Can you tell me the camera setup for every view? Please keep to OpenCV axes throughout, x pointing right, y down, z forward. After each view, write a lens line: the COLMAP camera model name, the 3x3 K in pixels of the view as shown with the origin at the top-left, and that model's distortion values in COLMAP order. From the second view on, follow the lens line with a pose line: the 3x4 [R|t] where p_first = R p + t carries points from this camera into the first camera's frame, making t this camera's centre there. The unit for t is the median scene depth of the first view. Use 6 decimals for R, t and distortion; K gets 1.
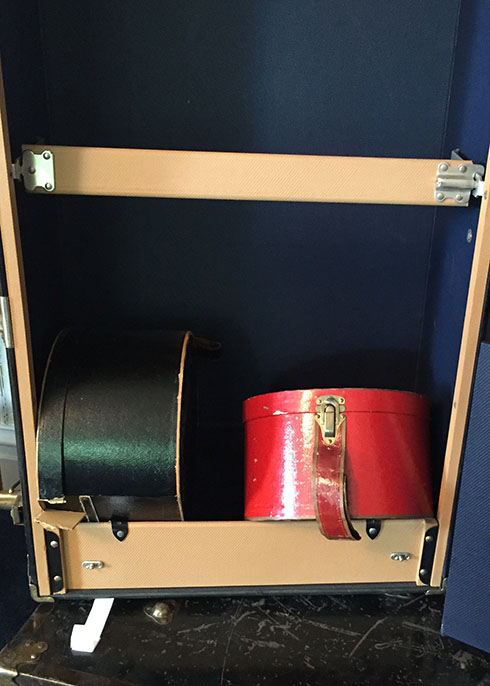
lens RADIAL K [[879.9, 0, 282.5], [0, 879.9, 342.0], [0, 0, 1]] dist [0.049391, 0.012765]
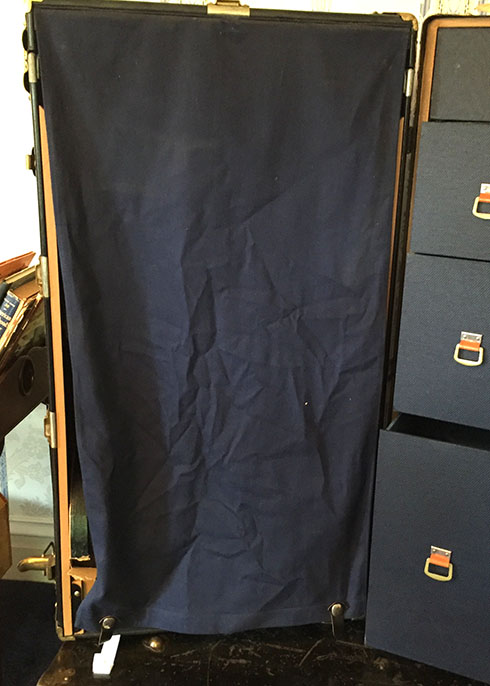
lens RADIAL K [[744.7, 0, 245.0], [0, 744.7, 343.0], [0, 0, 1]] dist [0.007328, 0.016871]
pose [[0.998230, -0.039196, 0.044723, -0.037483], [0.044497, 0.991225, -0.124471, 0.001497], [-0.039451, 0.126241, 0.991215, -0.188176]]
